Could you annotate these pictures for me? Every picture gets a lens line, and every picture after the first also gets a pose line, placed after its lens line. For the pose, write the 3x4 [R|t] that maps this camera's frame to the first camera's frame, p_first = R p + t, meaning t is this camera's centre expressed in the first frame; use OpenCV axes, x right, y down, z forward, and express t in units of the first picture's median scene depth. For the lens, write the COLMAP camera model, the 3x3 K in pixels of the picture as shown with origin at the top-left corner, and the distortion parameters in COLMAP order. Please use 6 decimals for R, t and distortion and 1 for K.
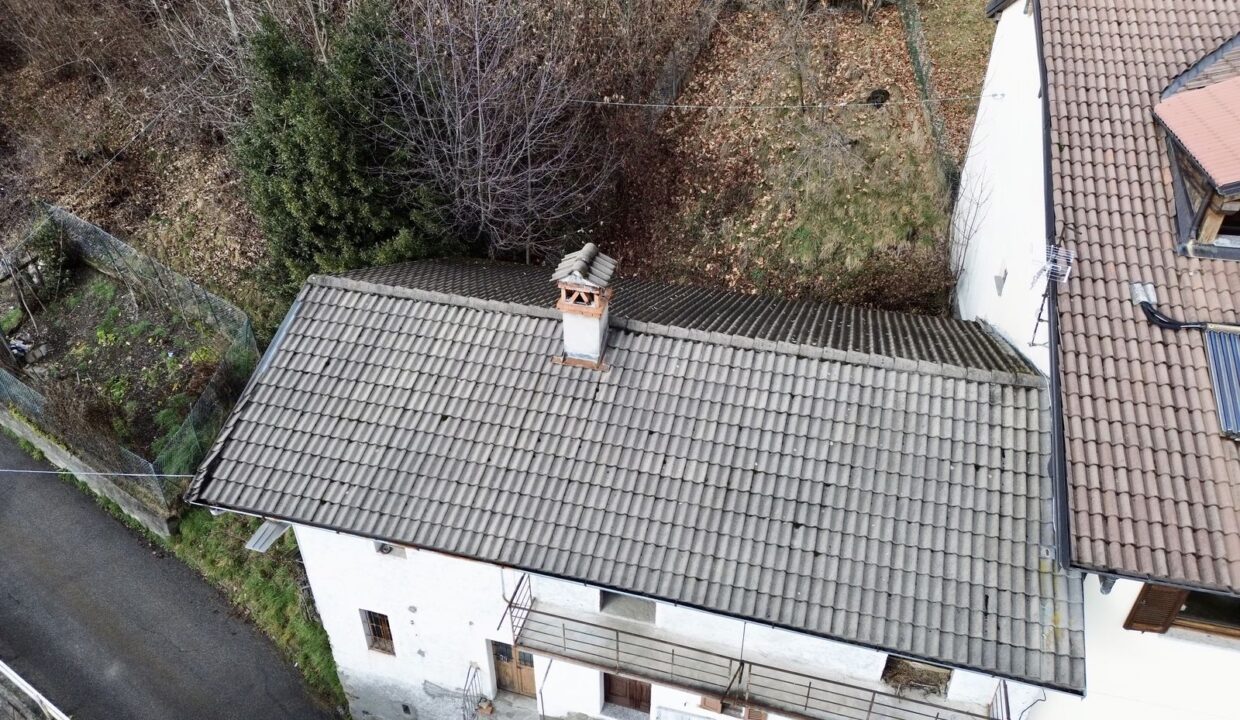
lens RADIAL K [[879.1, 0, 620.2], [0, 879.1, 369.1], [0, 0, 1]] dist [0.069217, -0.032144]
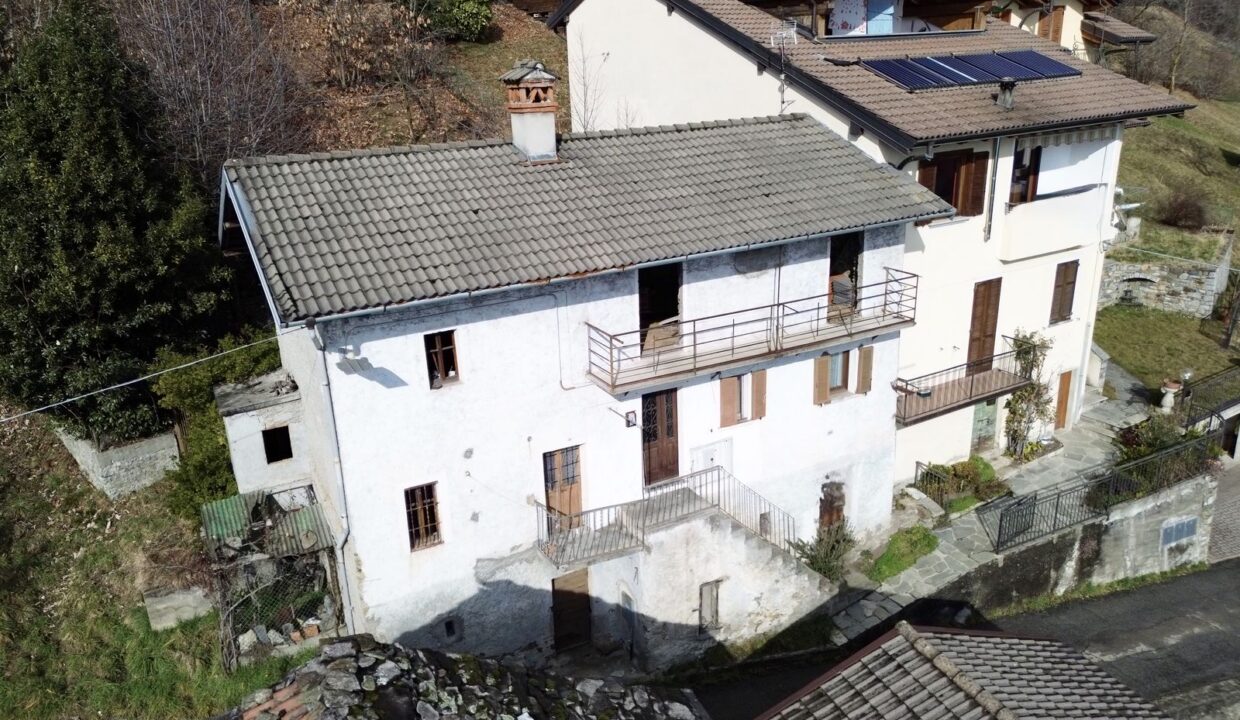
lens RADIAL K [[879.1, 0, 626.3], [0, 879.1, 365.9], [0, 0, 1]] dist [0.069217, -0.032144]
pose [[0.706752, -0.248165, 0.662507, -0.797633], [0.435905, 0.890332, -0.131512, 0.428491], [-0.557215, 0.381737, 0.737420, 0.187482]]
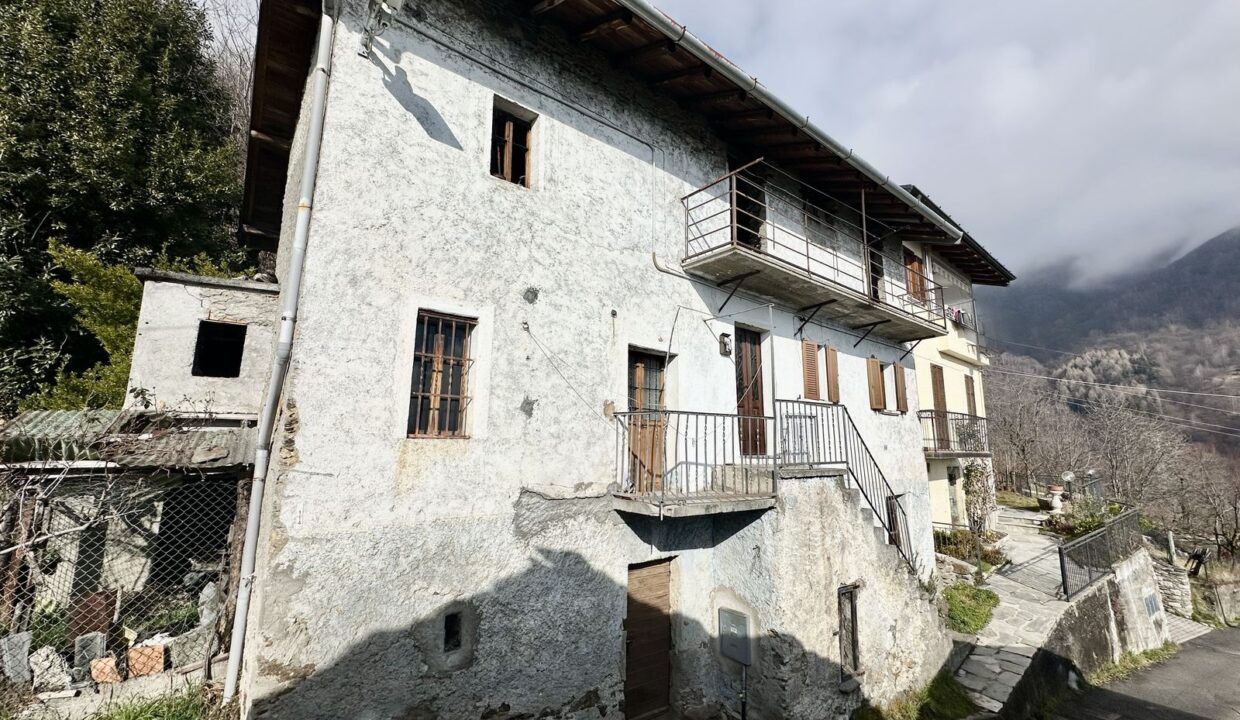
lens RADIAL K [[494.2, 0, 624.4], [0, 494.2, 360.6], [0, 0, 1]] dist [-0.003119, 0.000496]
pose [[0.584577, 0.149169, 0.797508, -0.508320], [0.464499, 0.744389, -0.479714, 0.550094], [-0.665214, 0.650871, 0.365864, 0.958787]]
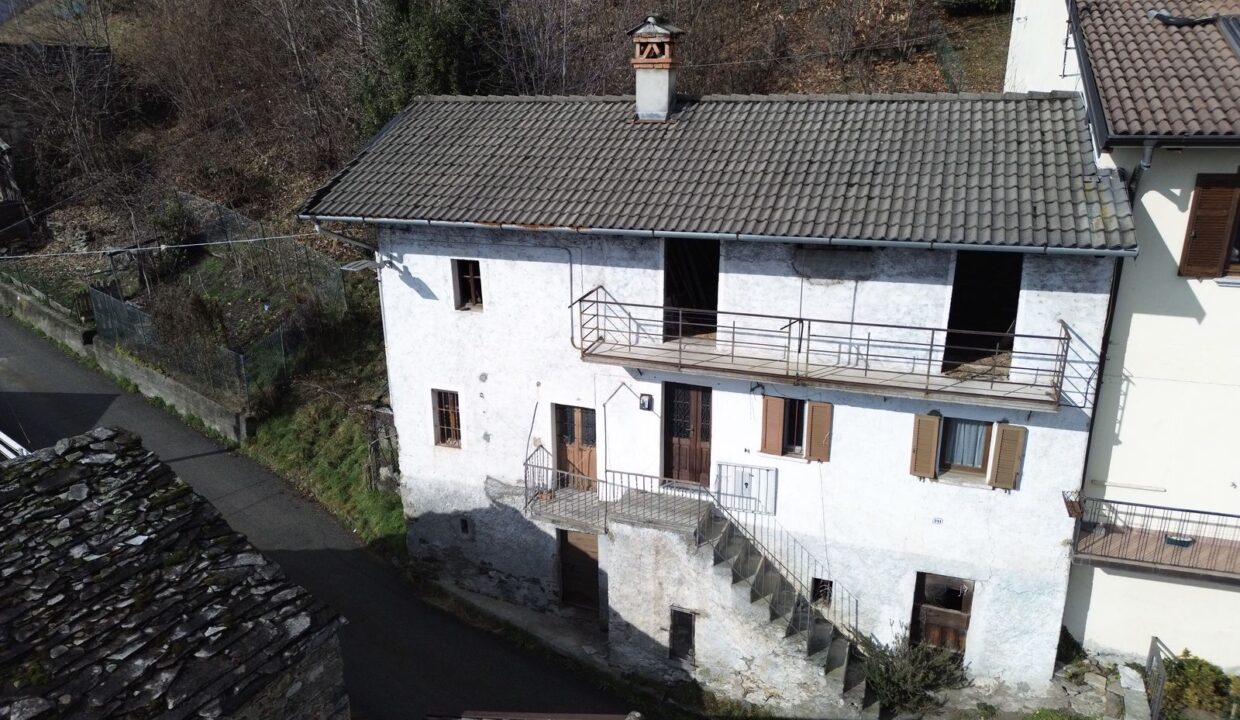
lens RADIAL K [[879.1, 0, 625.2], [0, 879.1, 364.7], [0, 0, 1]] dist [0.069217, -0.032144]
pose [[0.998168, 0.015961, -0.058362, -0.006861], [-0.031852, 0.958721, -0.282560, 0.604357], [0.051443, 0.283901, 0.957473, 0.013110]]
